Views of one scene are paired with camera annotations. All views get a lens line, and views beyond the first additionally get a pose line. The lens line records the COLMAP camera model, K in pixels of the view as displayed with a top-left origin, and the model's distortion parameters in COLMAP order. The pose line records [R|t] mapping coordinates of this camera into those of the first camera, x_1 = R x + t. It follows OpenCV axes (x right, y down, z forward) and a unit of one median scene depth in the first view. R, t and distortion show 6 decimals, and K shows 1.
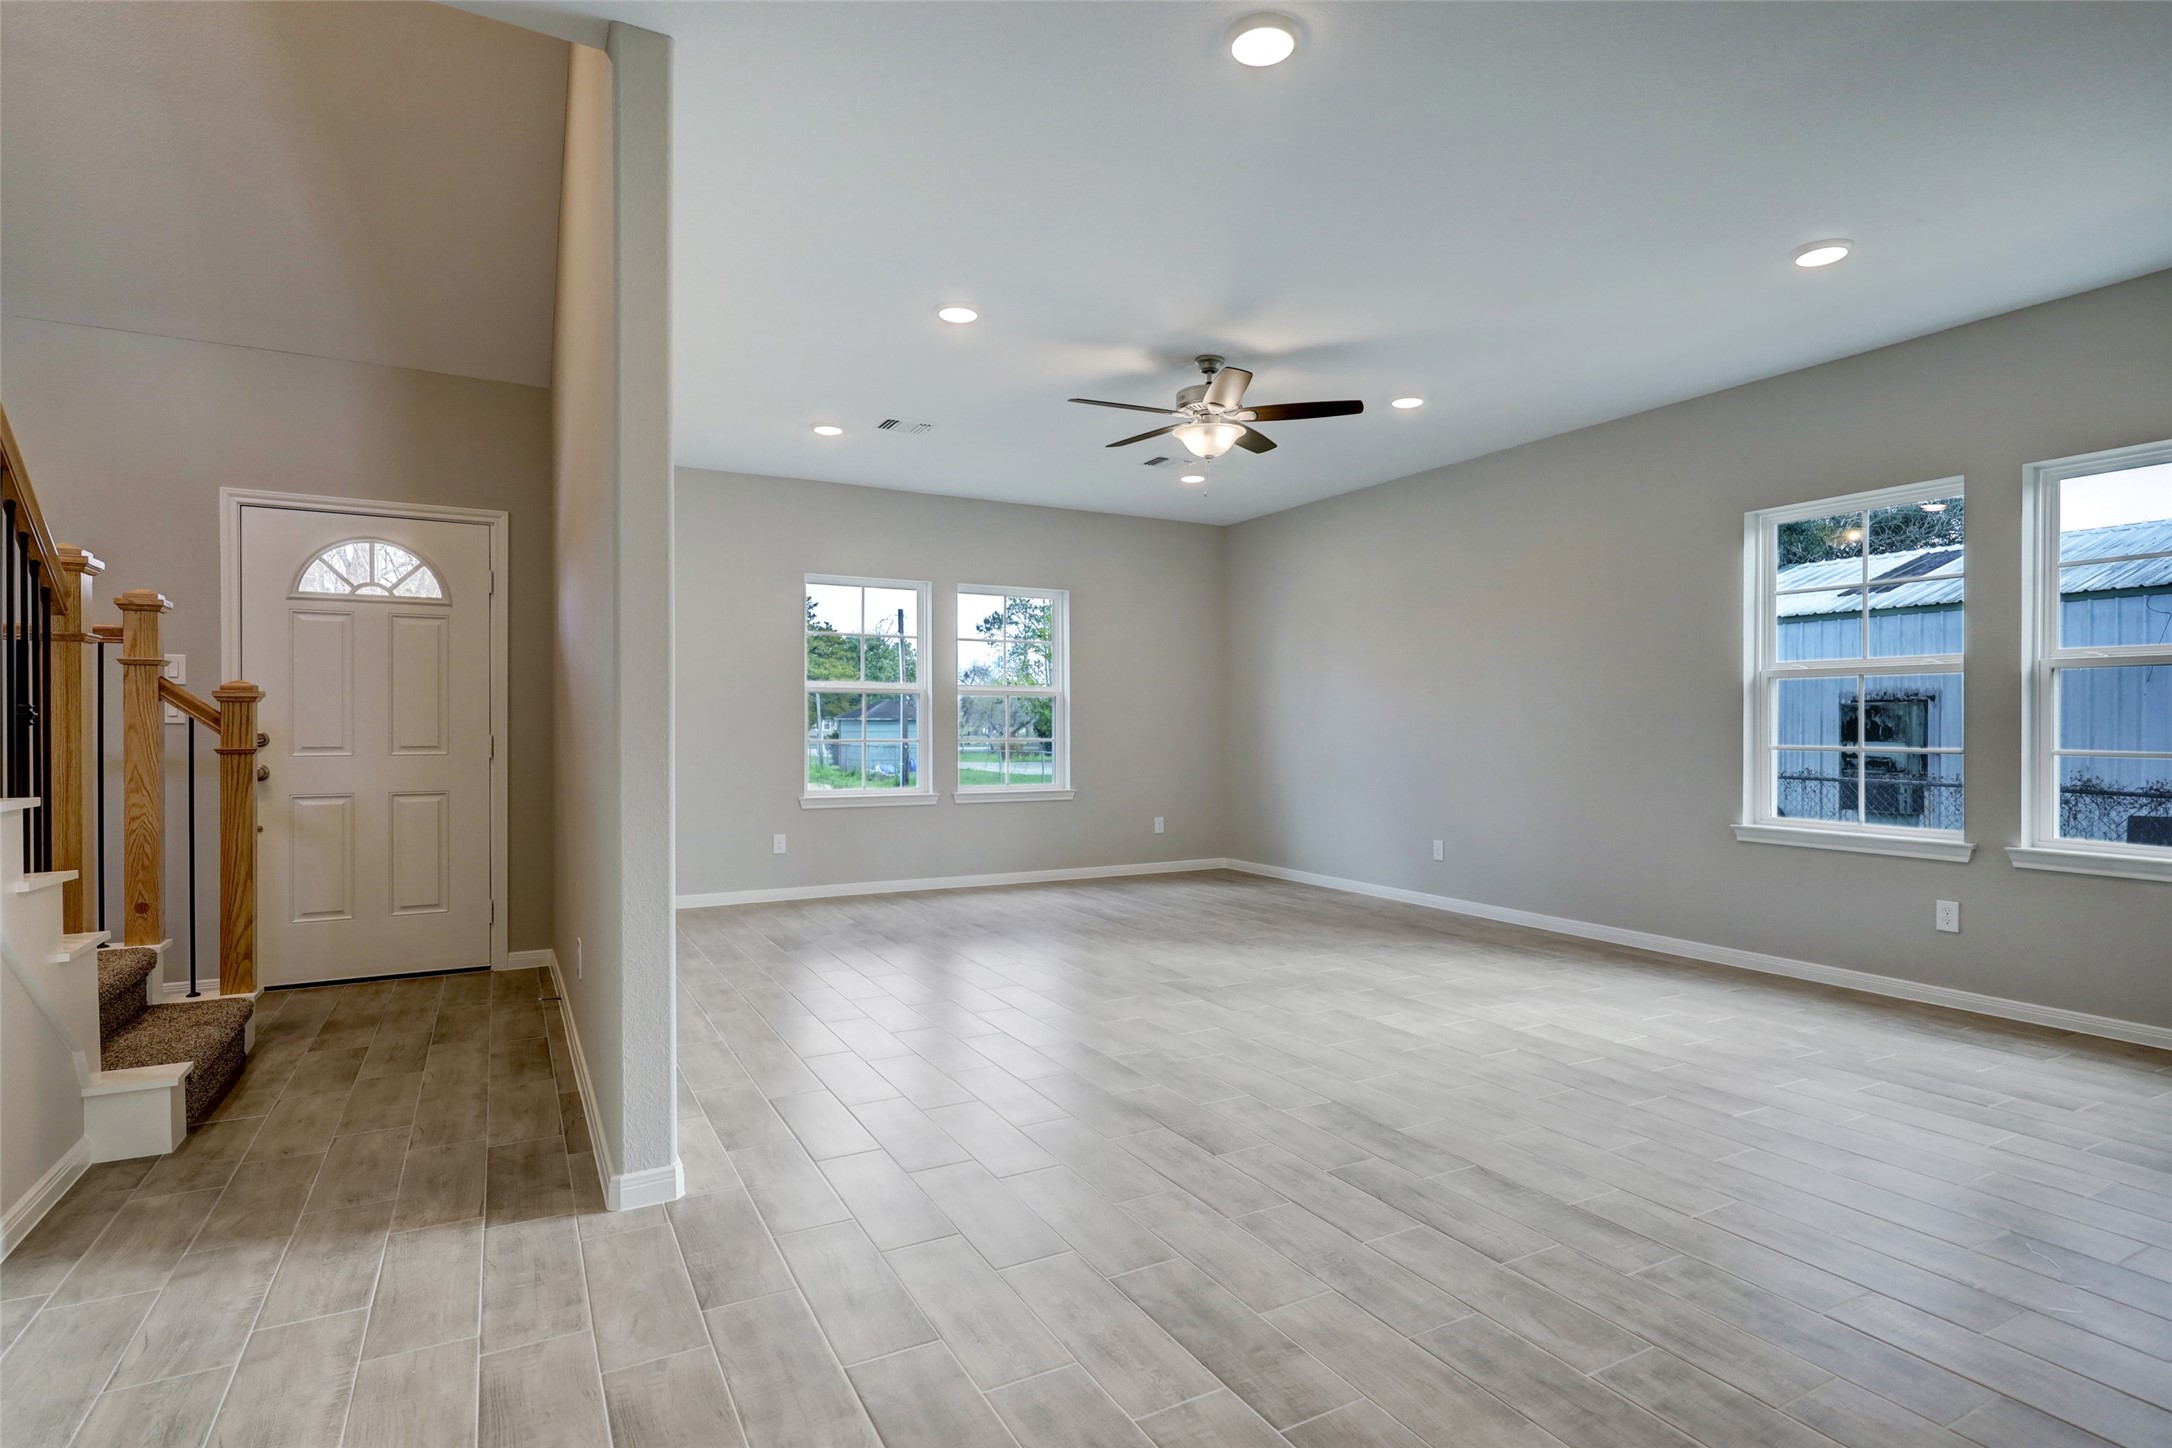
lens RADIAL K [[1095.6, 0, 1085.7], [0, 1095.6, 731.6], [0, 0, 1]] dist [-0.000680, 0.000308]
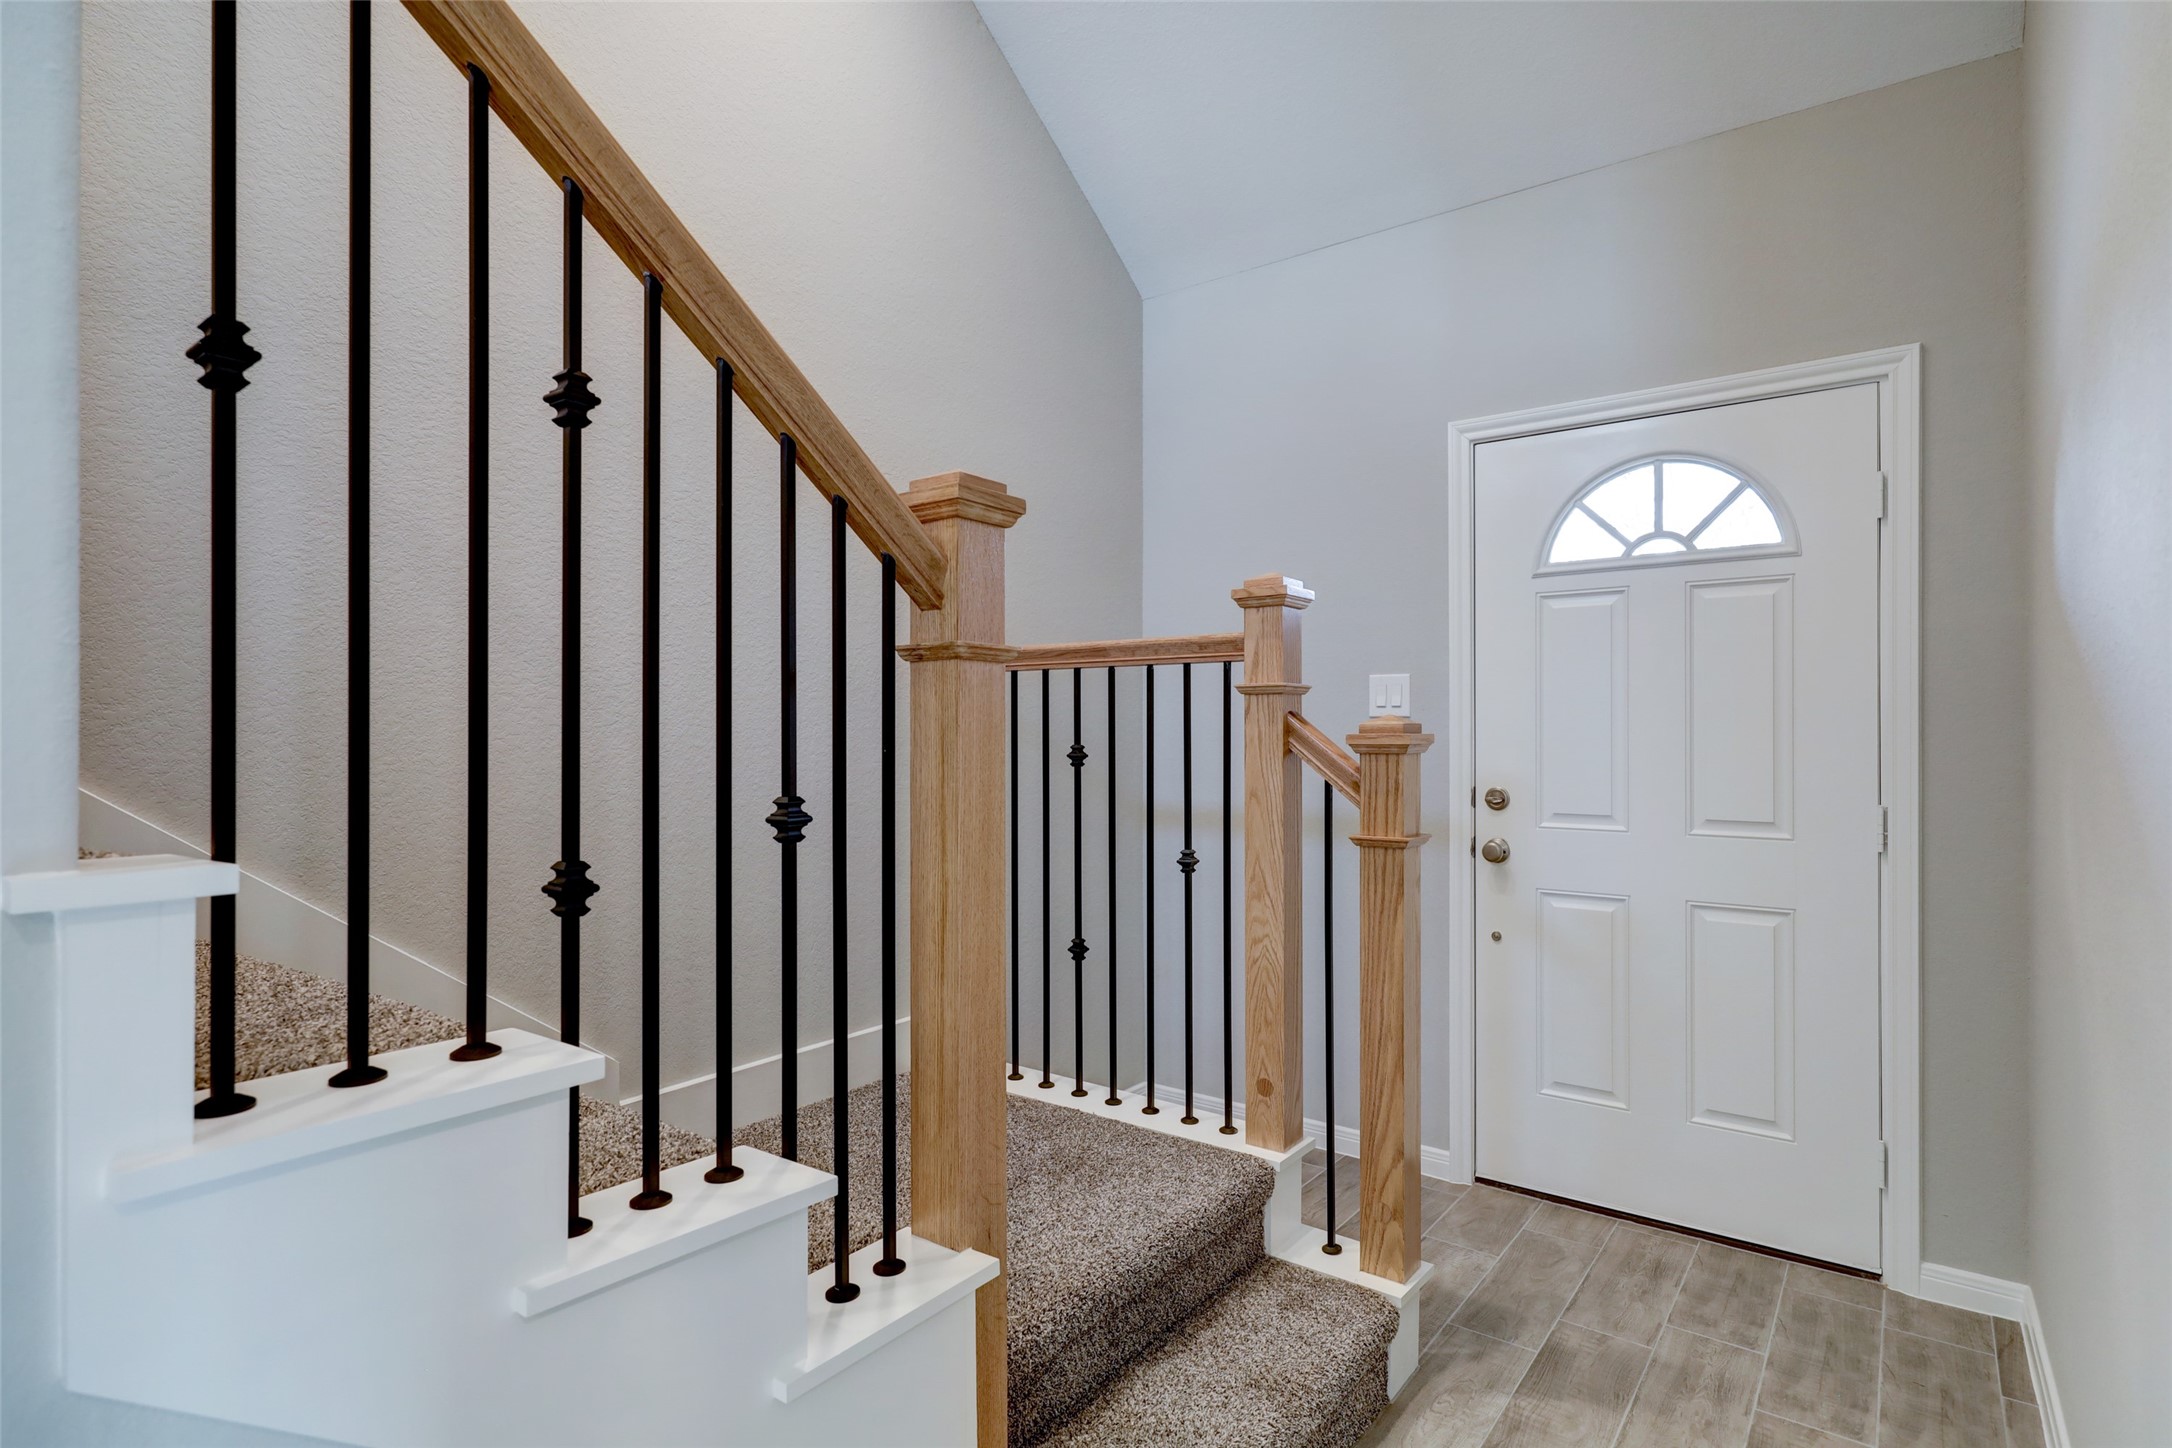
lens RADIAL K [[1095.6, 0, 1103.0], [0, 1095.6, 728.9], [0, 0, 1]] dist [-0.000680, 0.000308]
pose [[0.427329, -0.004819, -0.904084, -0.260638], [-0.003585, 0.999969, -0.007024, -0.027989], [0.904089, 0.006243, 0.427298, 0.498474]]
